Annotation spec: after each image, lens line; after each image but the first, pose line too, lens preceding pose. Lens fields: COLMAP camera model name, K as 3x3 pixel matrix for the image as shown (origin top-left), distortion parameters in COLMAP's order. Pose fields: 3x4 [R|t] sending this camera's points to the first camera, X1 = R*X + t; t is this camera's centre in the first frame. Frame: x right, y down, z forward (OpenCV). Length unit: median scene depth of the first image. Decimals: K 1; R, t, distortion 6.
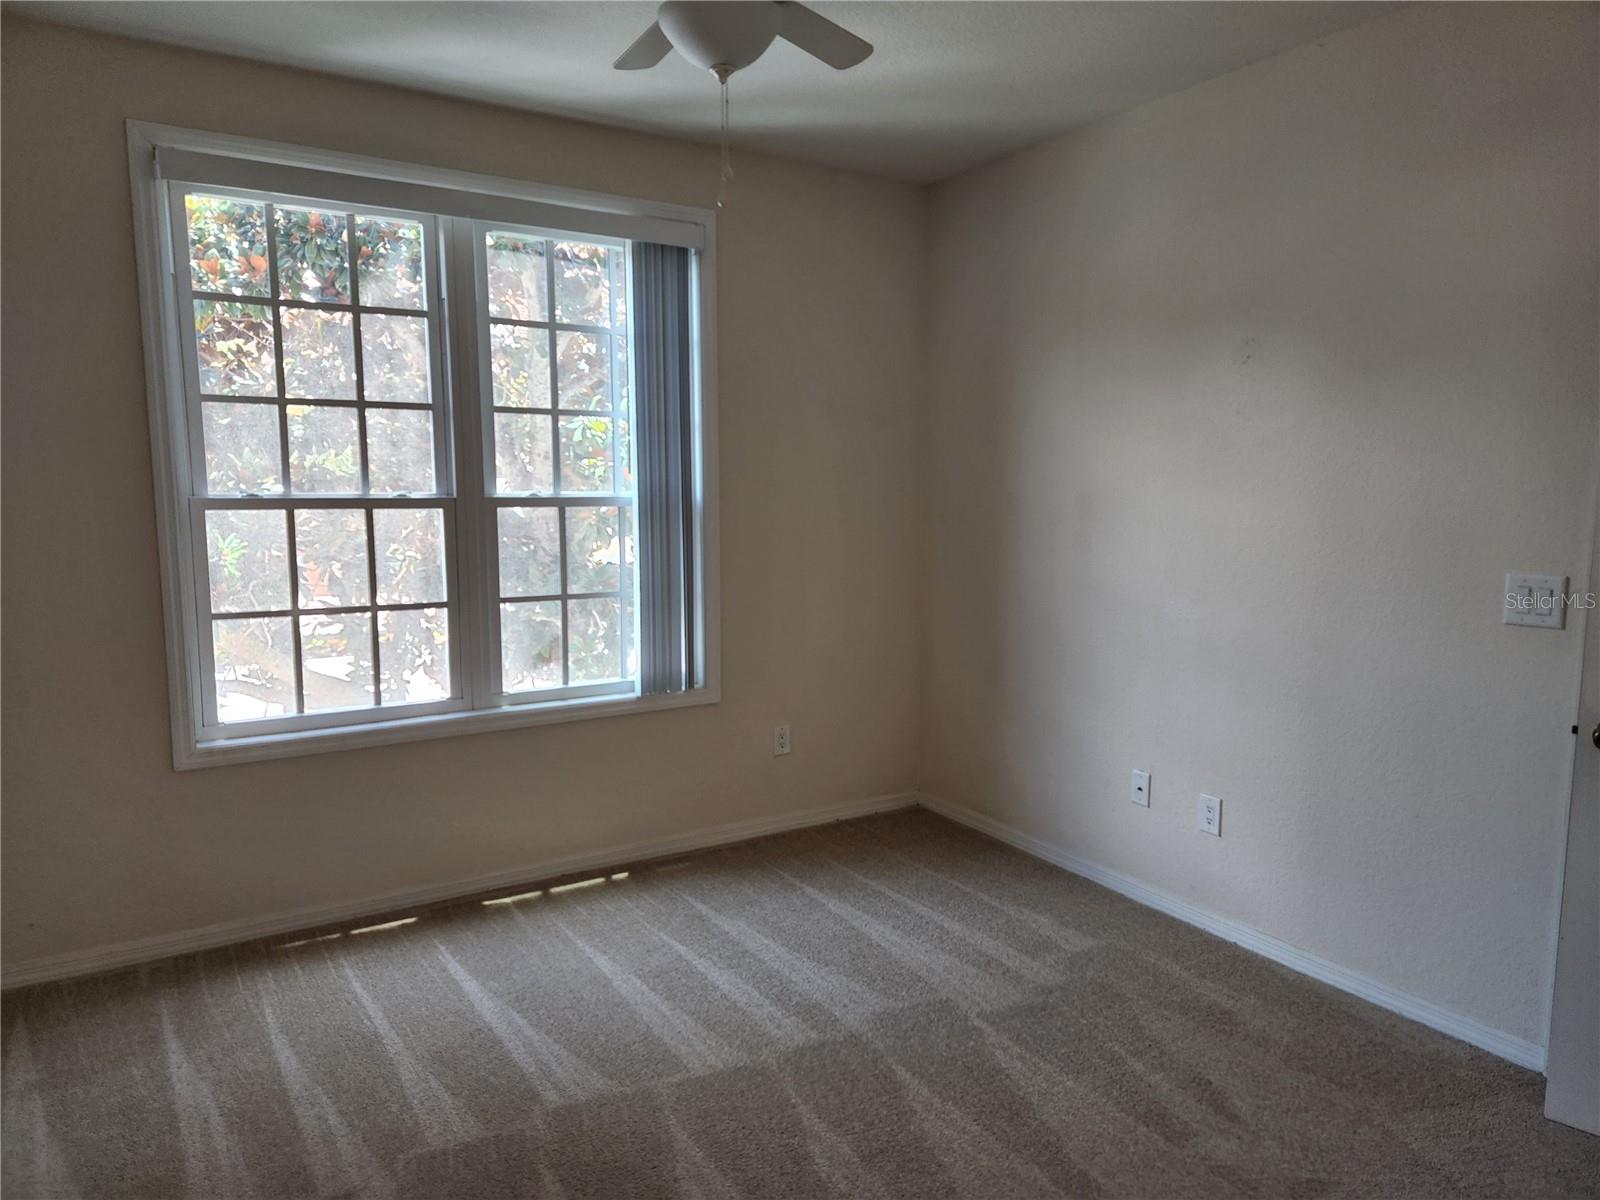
lens RADIAL K [[1065.2, 0, 800.0], [0, 1065.2, 600.0], [0, 0, 1]] dist [0.037391, -0.002647]
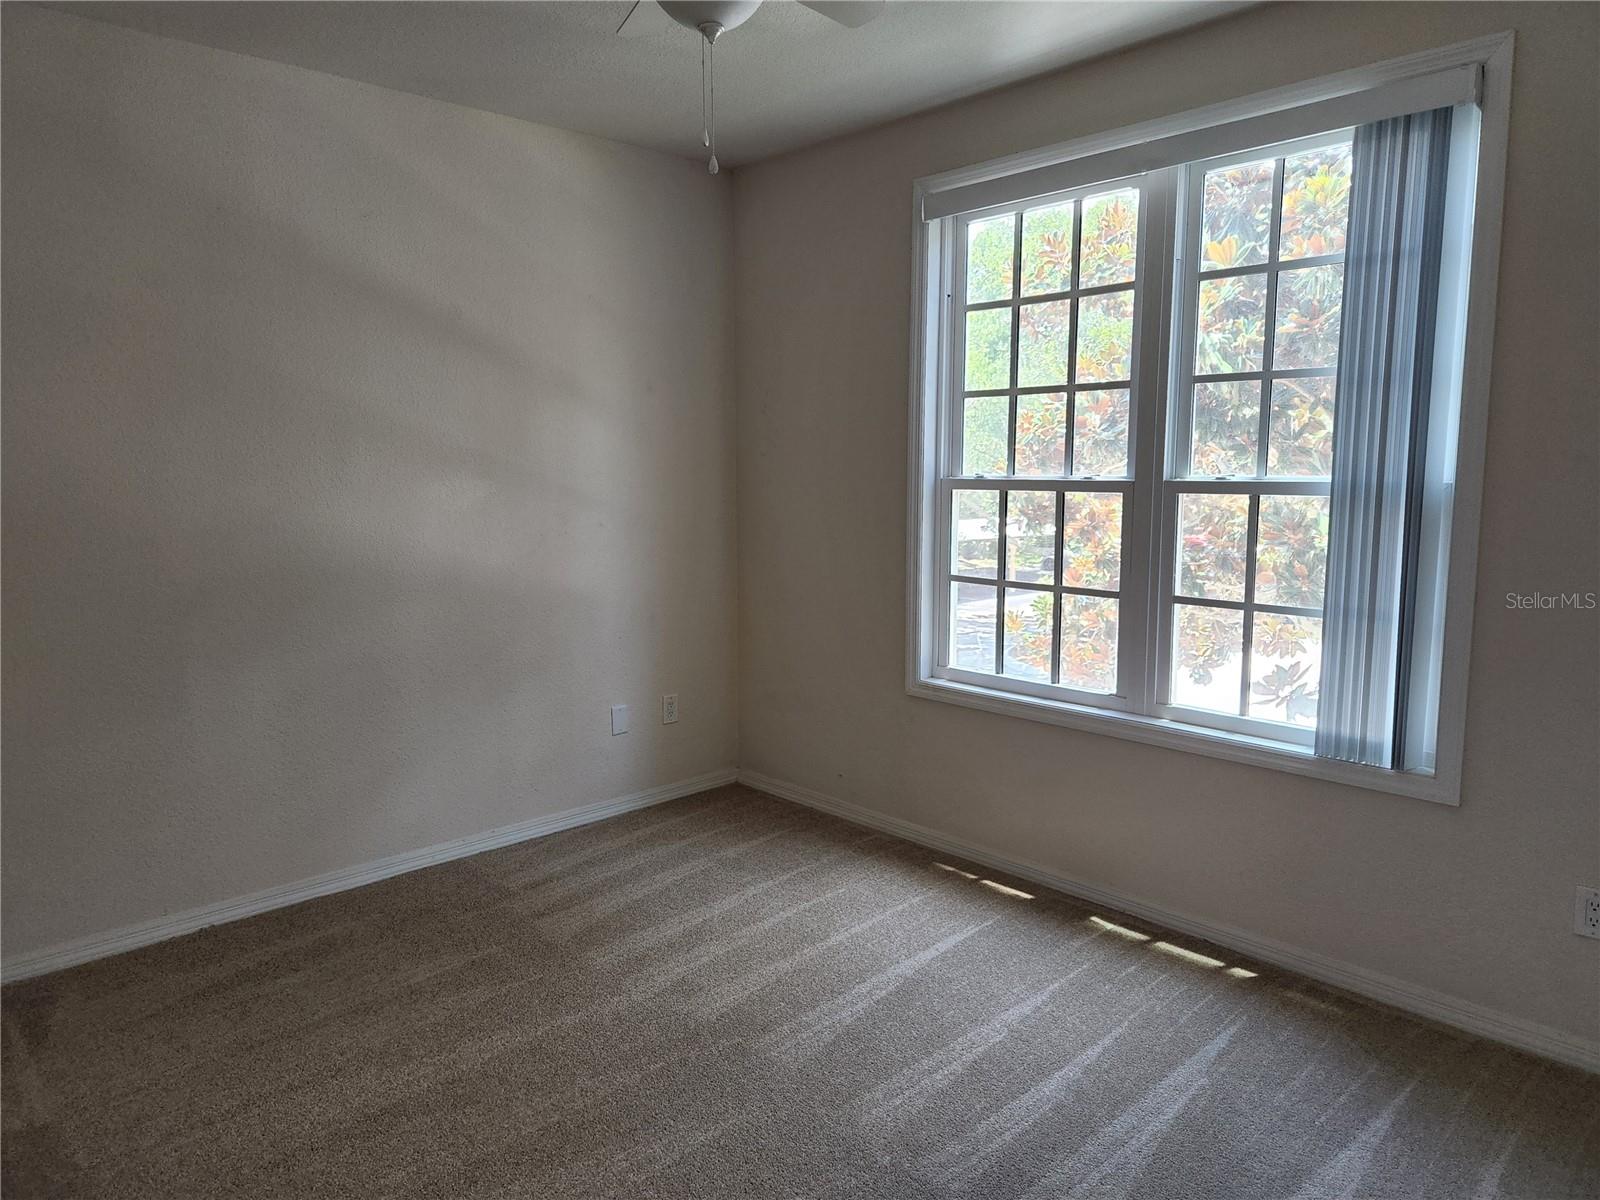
lens RADIAL K [[1048.2, 0, 800.8], [0, 1048.2, 592.0], [0, 0, 1]] dist [0.102016, -0.091059]
pose [[0.228232, 0.117557, -0.966484, 0.509064], [-0.112908, 0.989182, 0.093655, -0.054569], [0.967038, 0.087749, 0.239036, 0.514141]]
